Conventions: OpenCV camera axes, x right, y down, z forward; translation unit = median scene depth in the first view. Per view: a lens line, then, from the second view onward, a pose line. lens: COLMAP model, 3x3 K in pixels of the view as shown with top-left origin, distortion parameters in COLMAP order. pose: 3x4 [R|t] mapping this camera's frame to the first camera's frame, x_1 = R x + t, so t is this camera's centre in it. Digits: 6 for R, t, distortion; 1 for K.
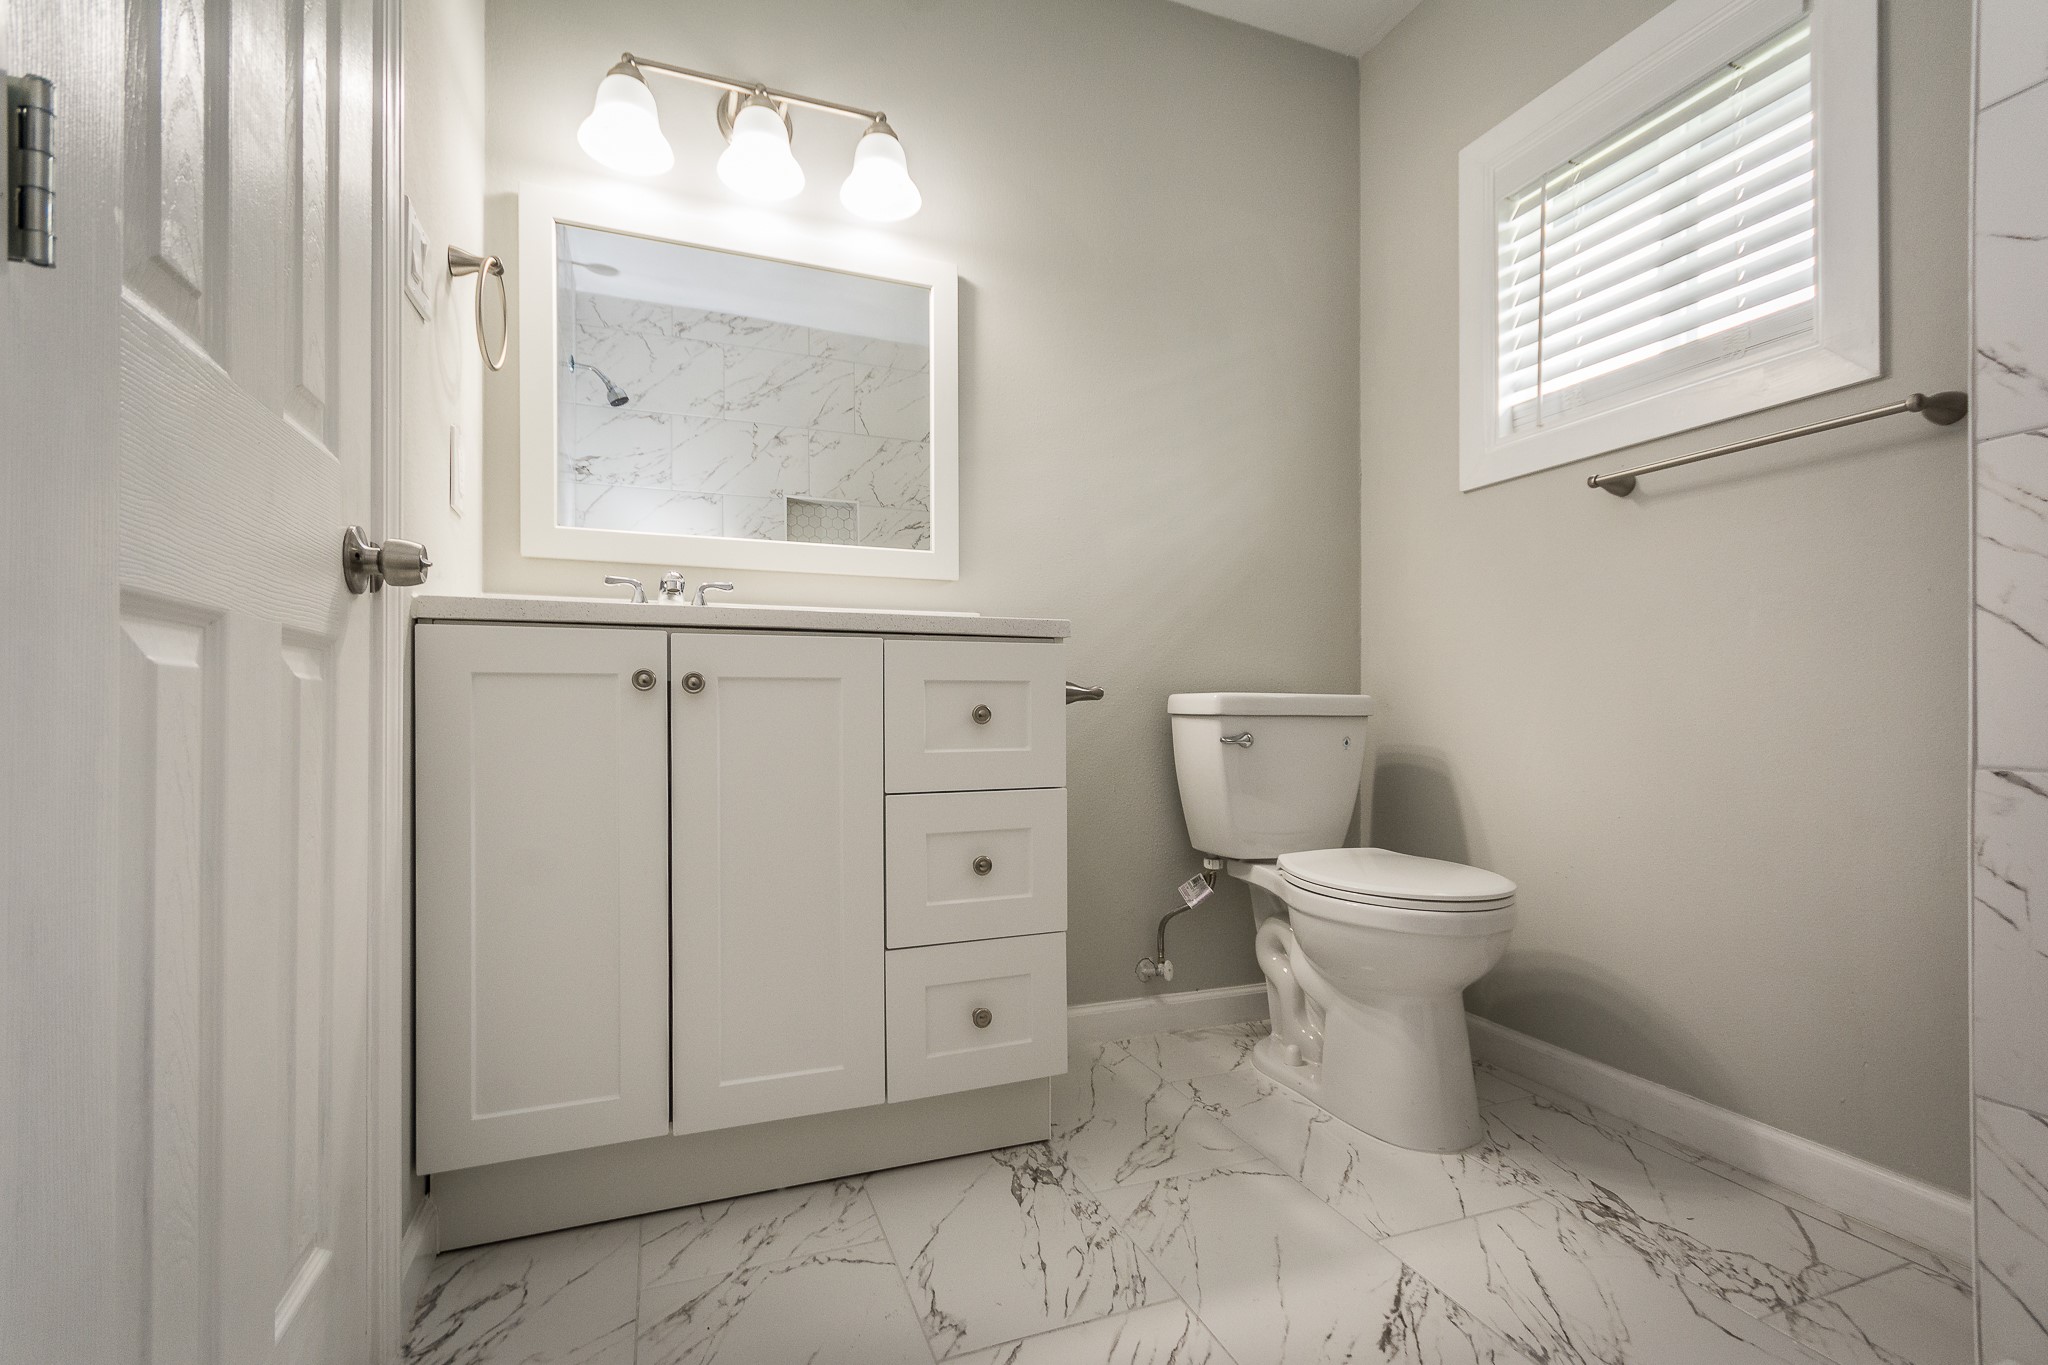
lens RADIAL K [[918.3, 0, 1024.0], [0, 918.3, 682.5], [0, 0, 1]] dist [0.007579, 0.000881]
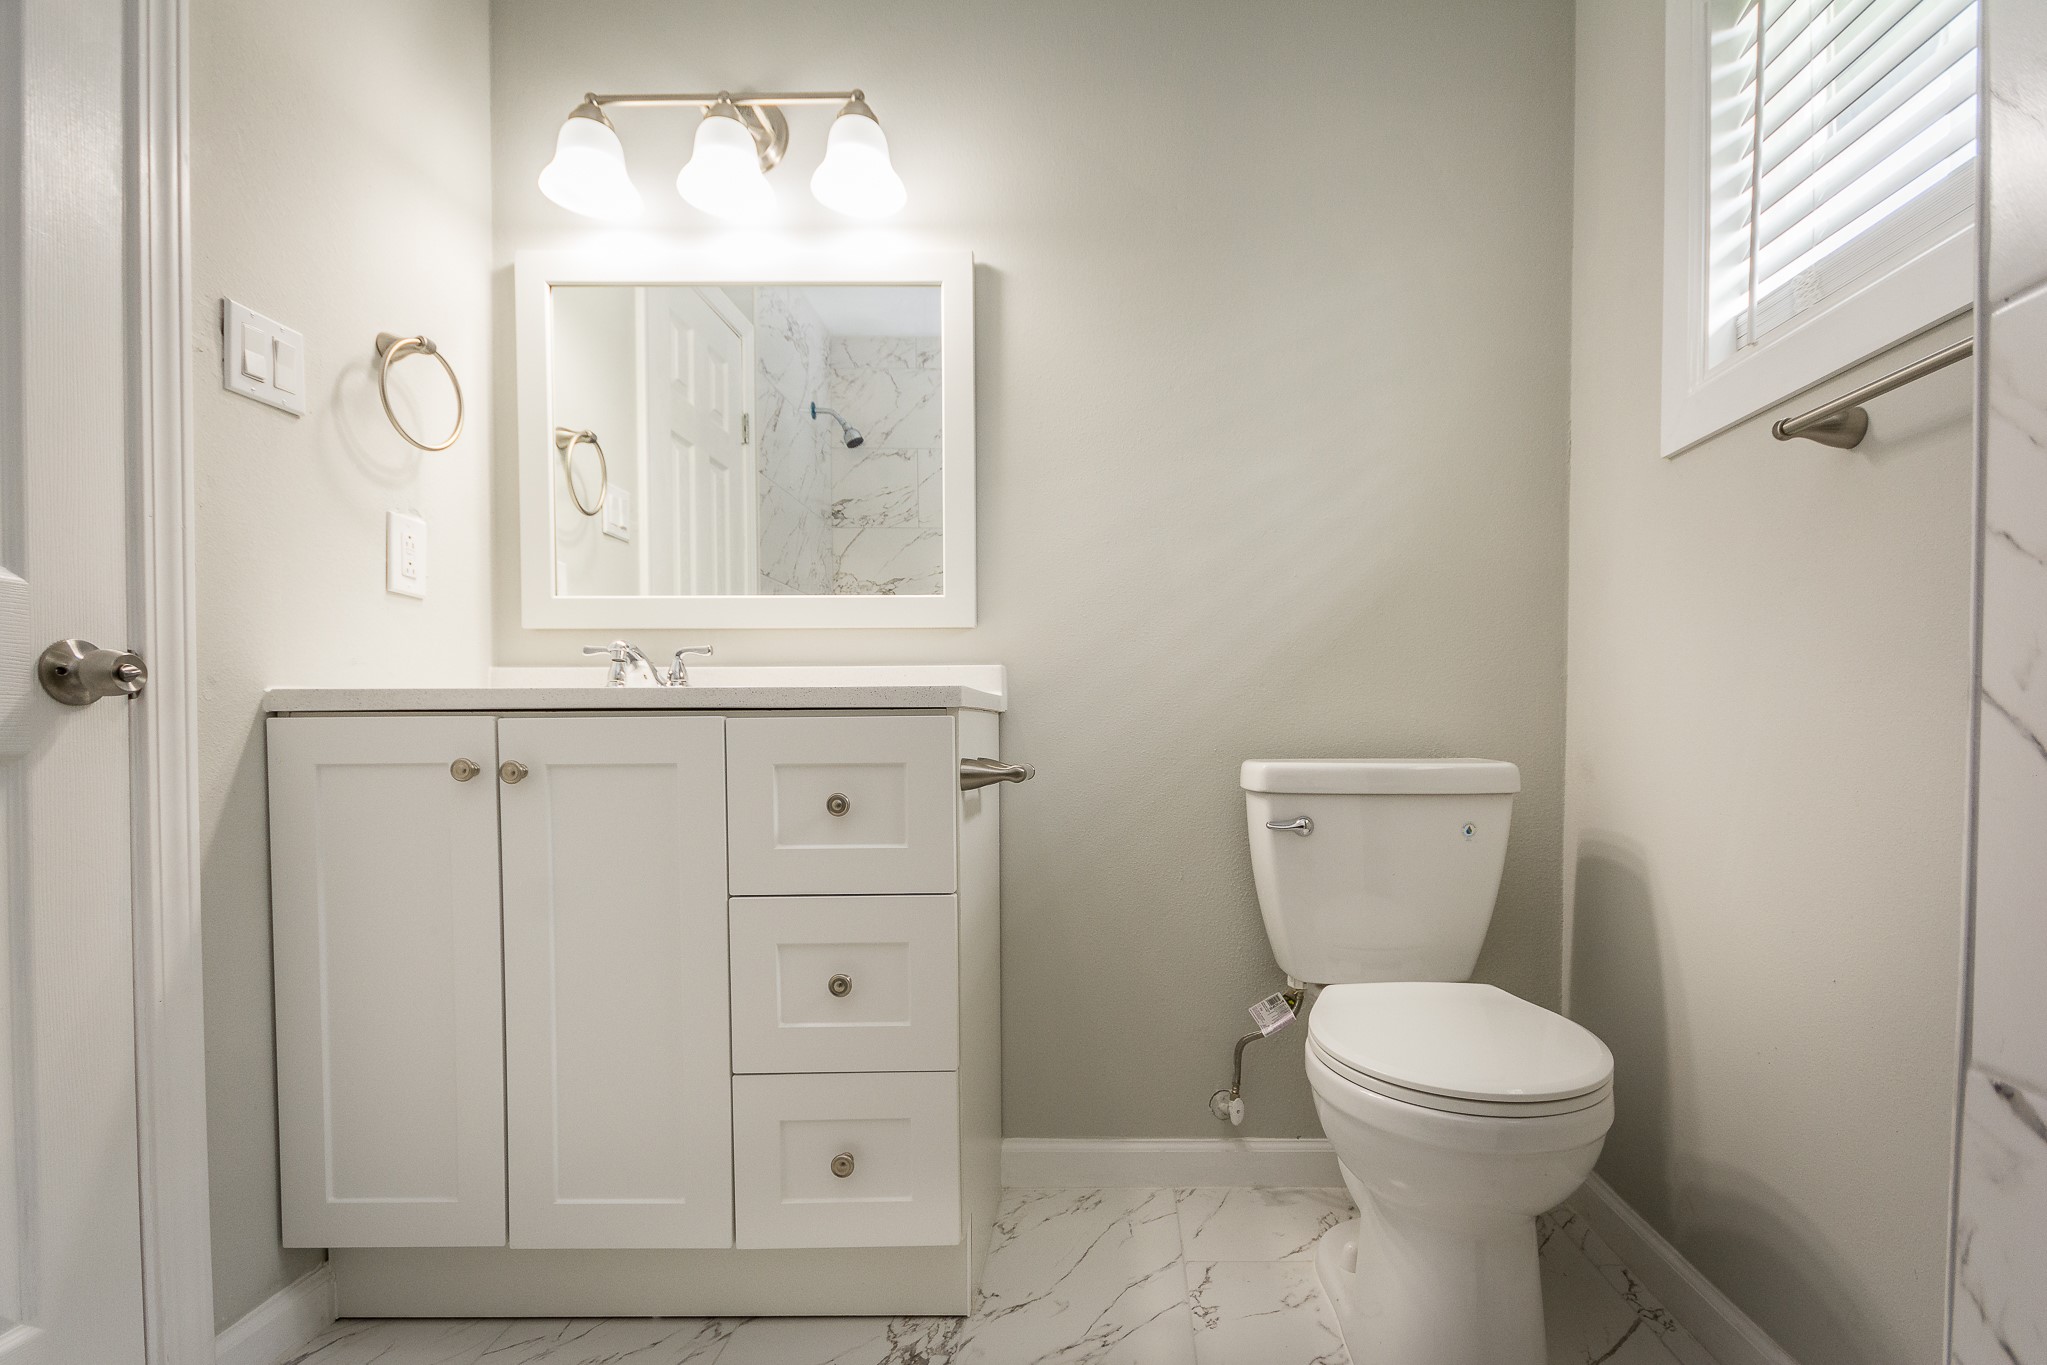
lens RADIAL K [[991.9, 0, 1023.7], [0, 991.9, 745.5], [0, 0, 1]] dist [0.000871, -0.000947]
pose [[0.932779, -0.004751, -0.360418, 0.323108], [0.017759, 0.999305, 0.032789, -0.033725], [0.360012, -0.036985, 0.932214, 0.169552]]
